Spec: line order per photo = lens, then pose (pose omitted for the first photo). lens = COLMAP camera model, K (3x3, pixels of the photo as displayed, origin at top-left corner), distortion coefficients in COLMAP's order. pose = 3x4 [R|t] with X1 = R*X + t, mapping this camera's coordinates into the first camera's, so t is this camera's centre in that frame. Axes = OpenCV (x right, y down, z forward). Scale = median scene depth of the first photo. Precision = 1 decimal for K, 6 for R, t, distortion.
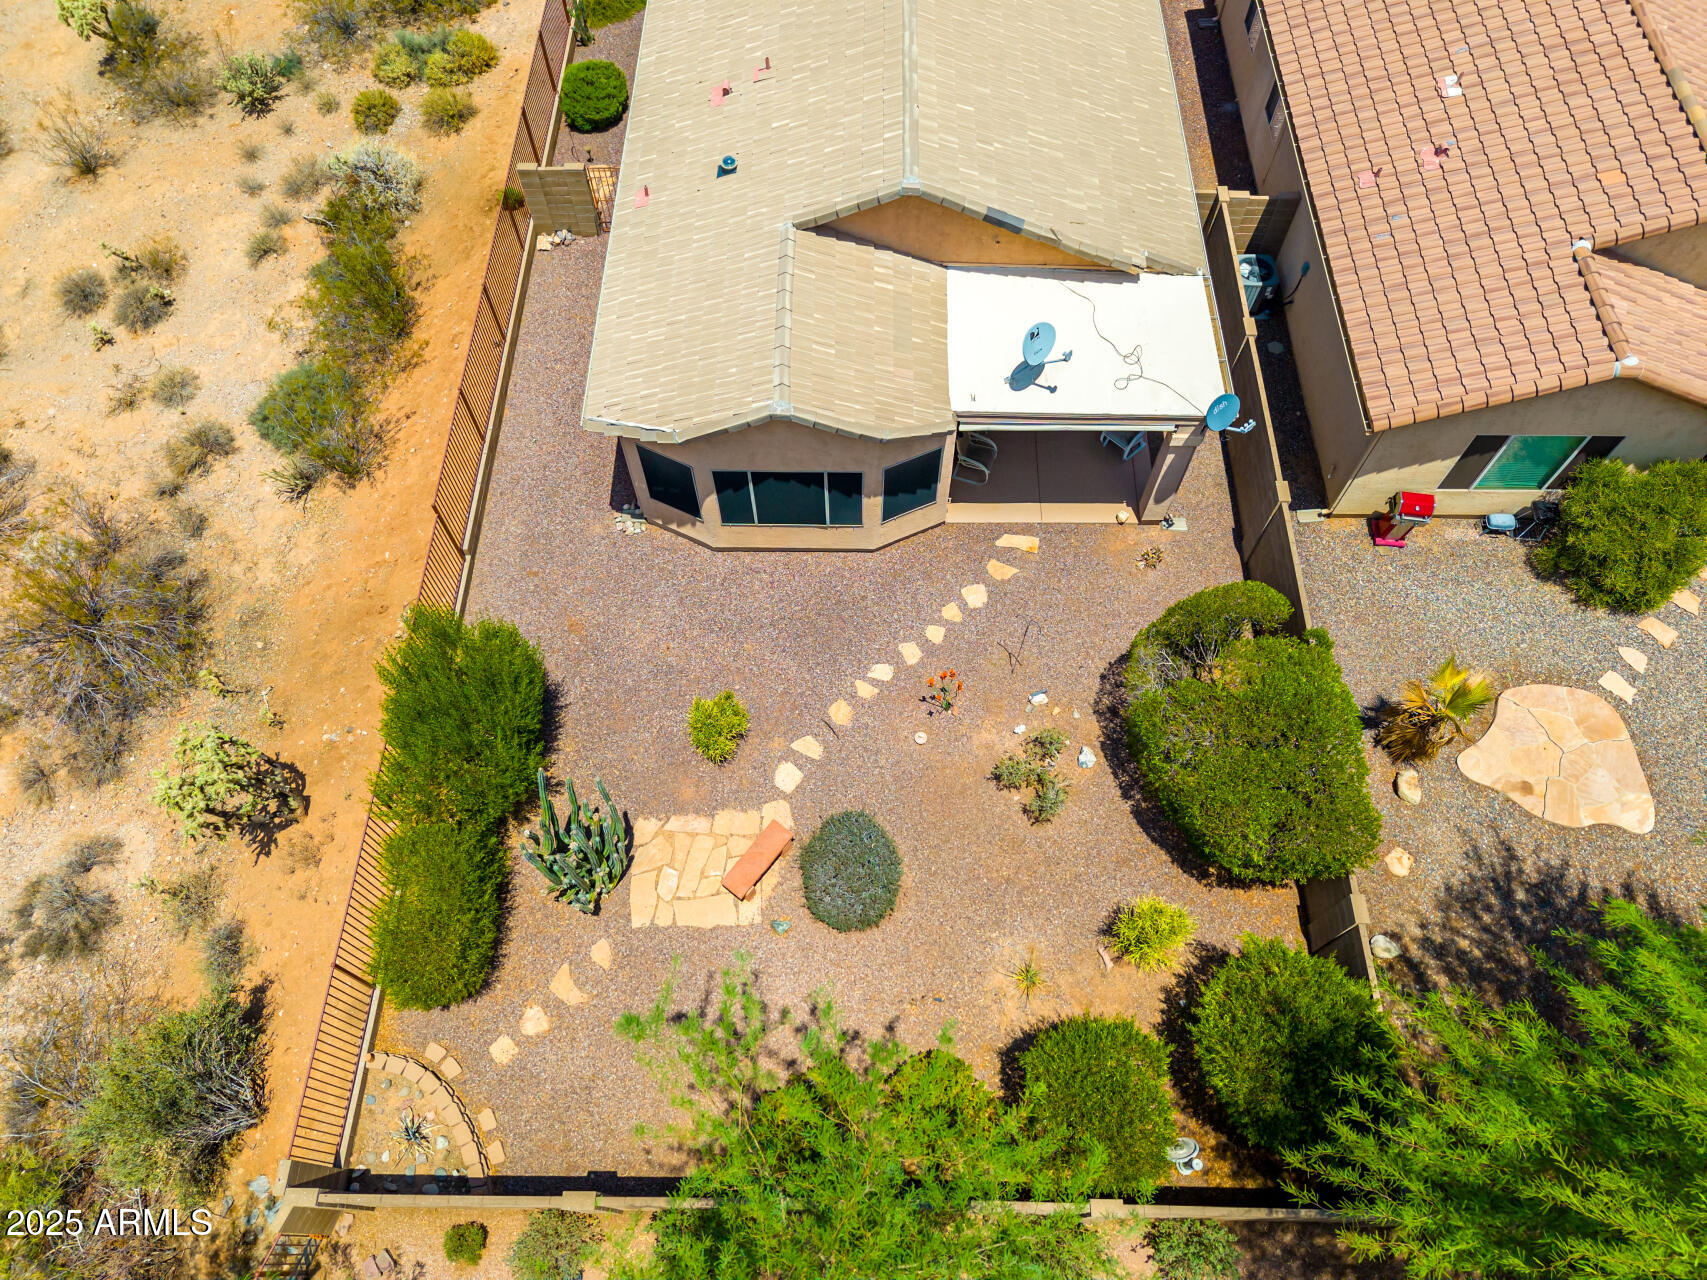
lens RADIAL K [[1139.7, 0, 849.5], [0, 1139.7, 633.9], [0, 0, 1]] dist [0.019597, -0.016759]
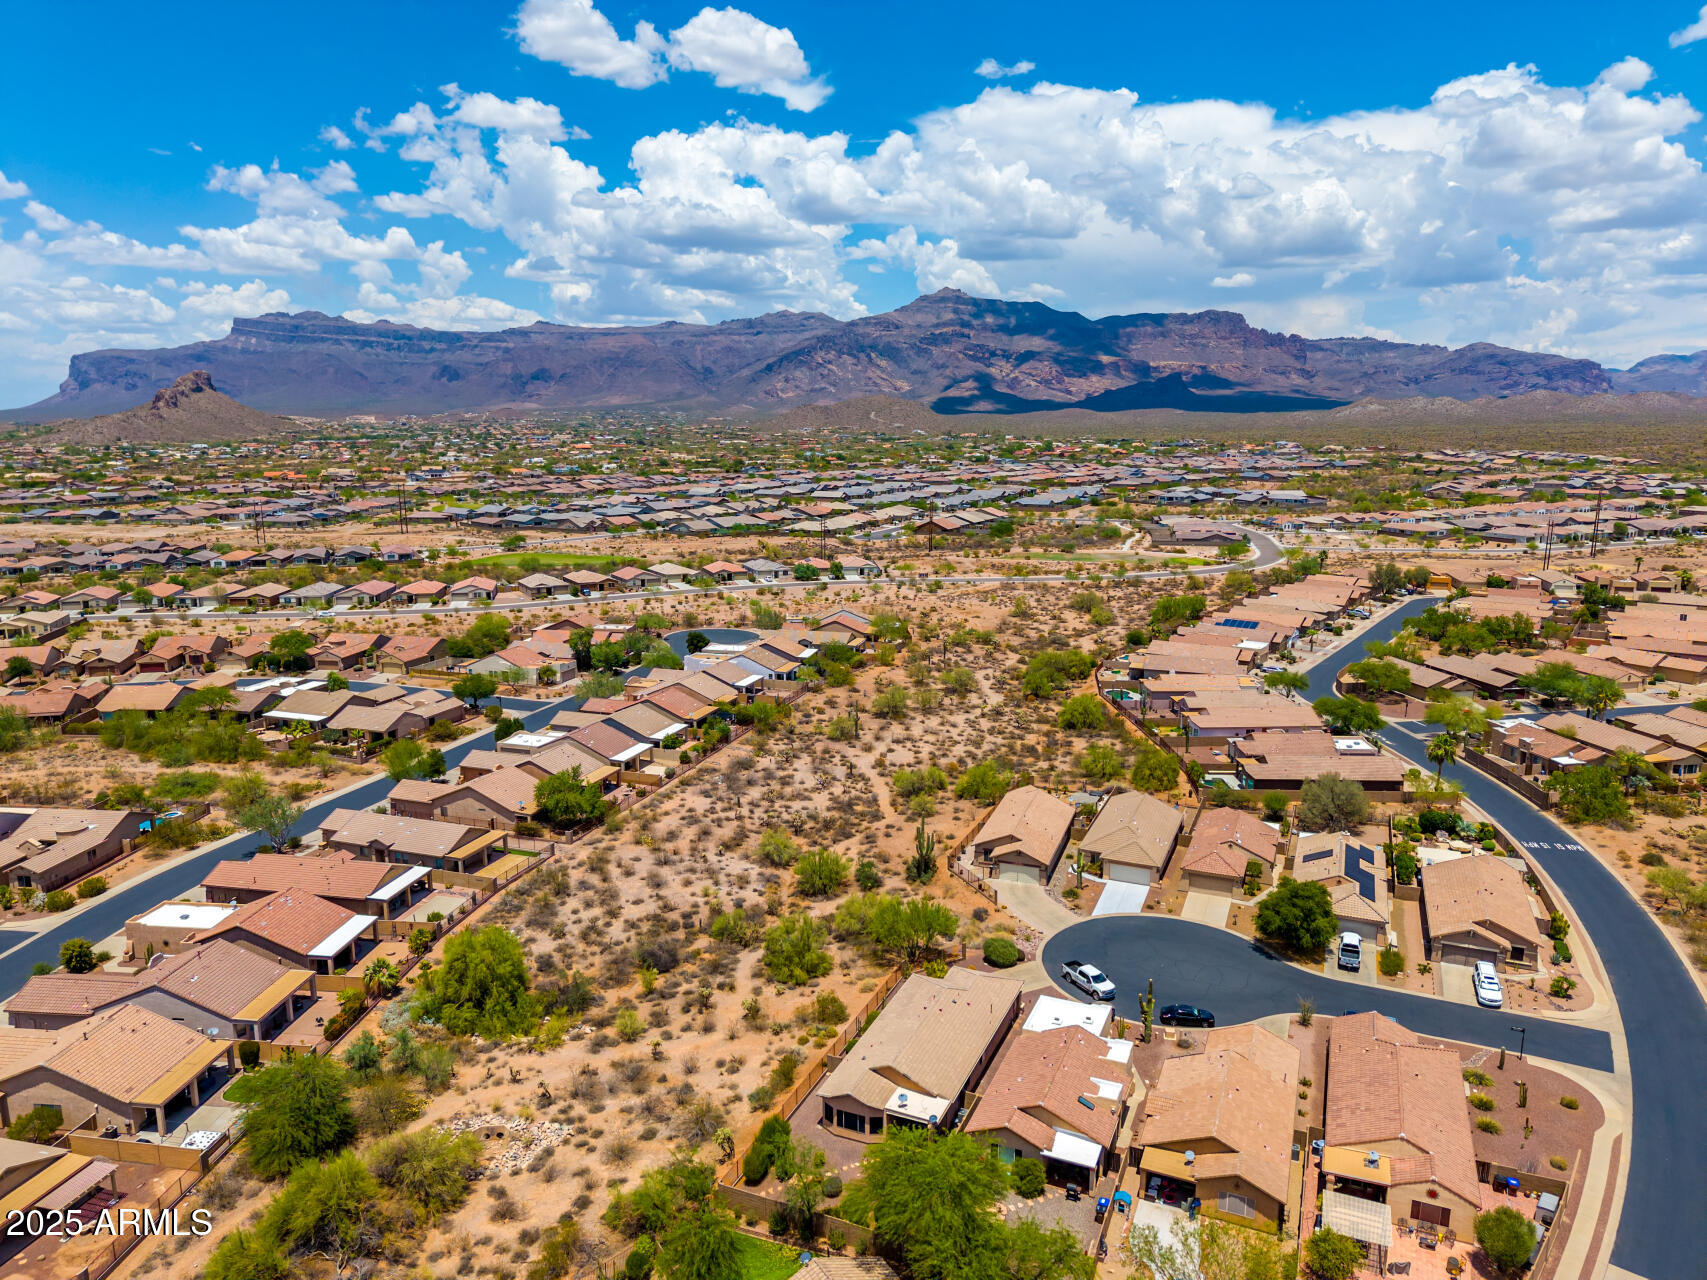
lens RADIAL K [[1139.7, 0, 849.5], [0, 1139.7, 633.9], [0, 0, 1]] dist [0.019597, -0.016759]
pose [[0.919518, 0.074251, -0.385970, 1.539049], [-0.345555, 0.620648, -0.703838, 1.865241], [0.187291, 0.780566, 0.596355, -3.230643]]
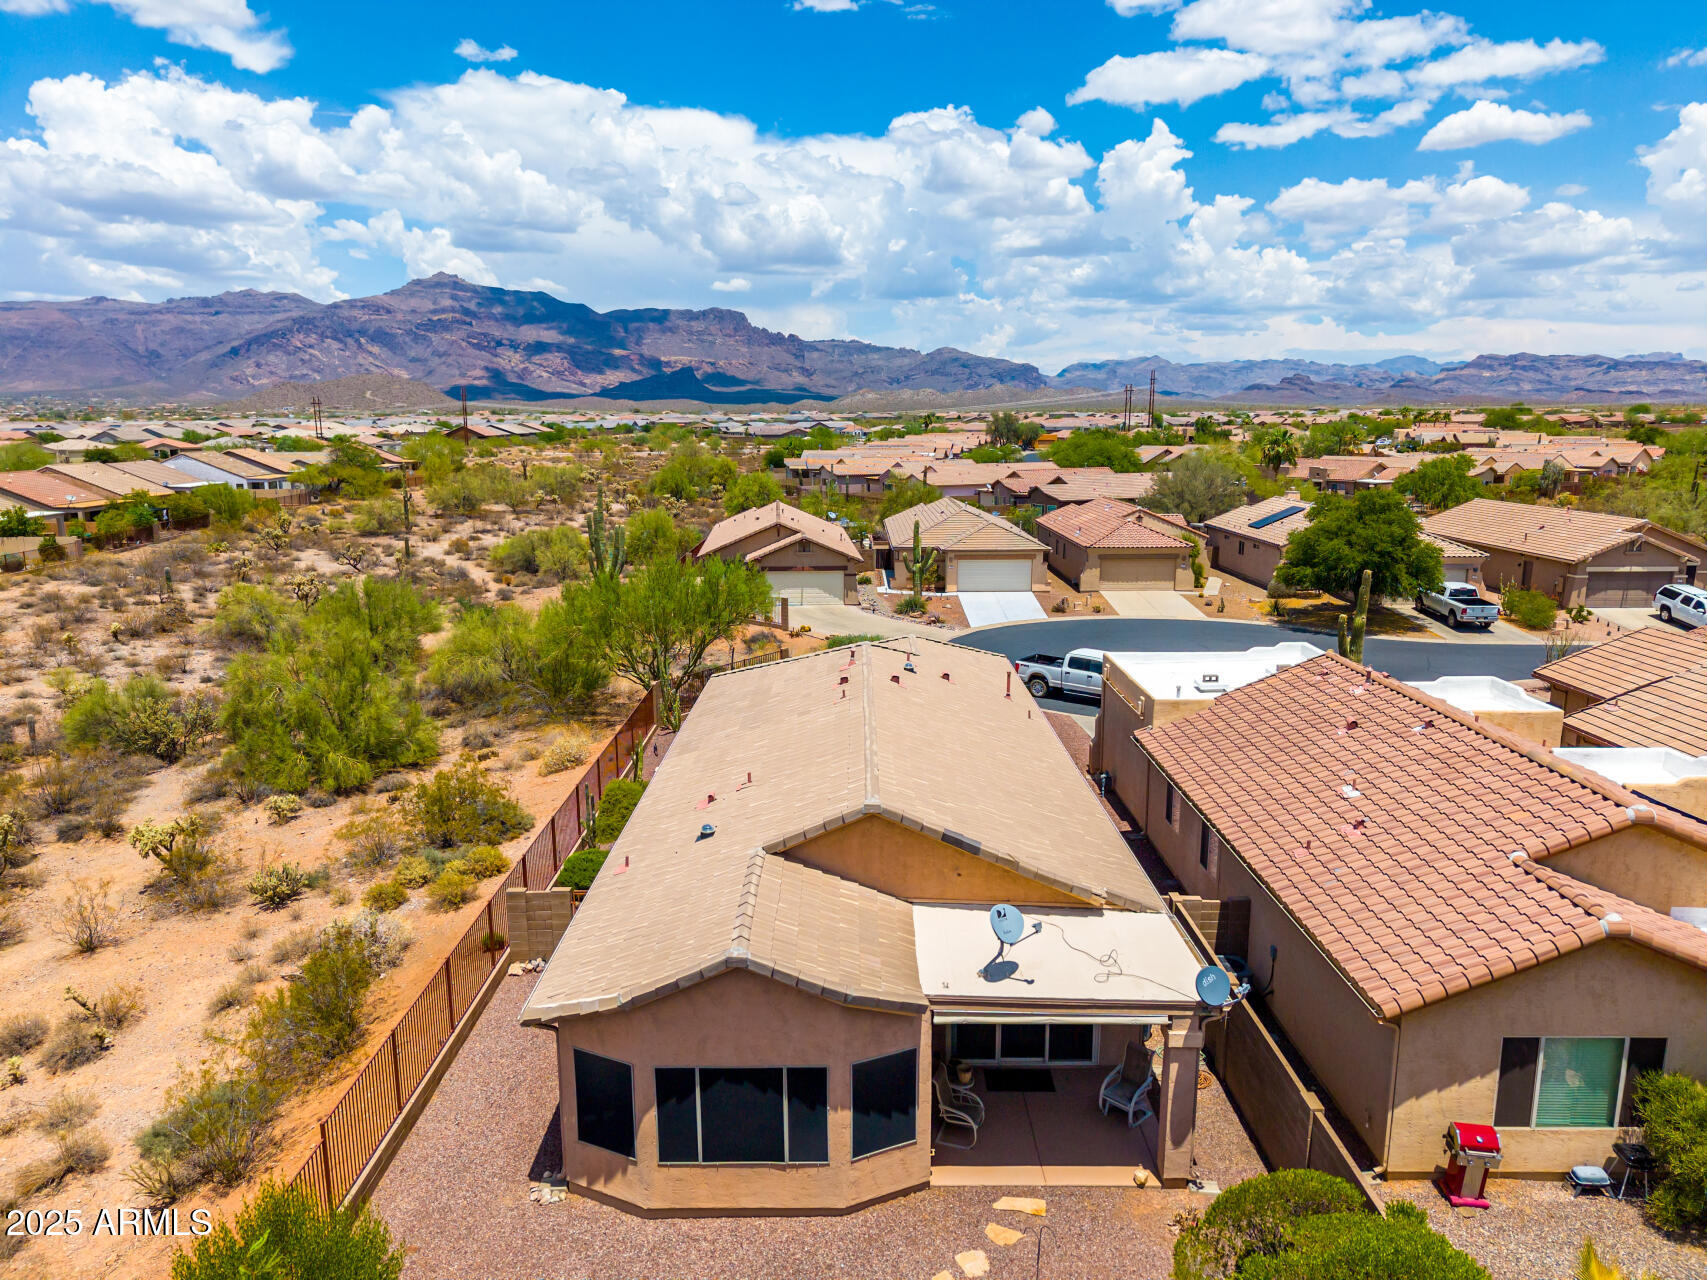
lens RADIAL K [[1139.7, 0, 849.5], [0, 1139.7, 633.9], [0, 0, 1]] dist [0.019597, -0.016759]
pose [[0.999963, -0.000373, 0.008619, 0.019753], [0.006907, 0.633274, -0.773897, 0.301895], [-0.005169, 0.773927, 0.633253, 0.166641]]
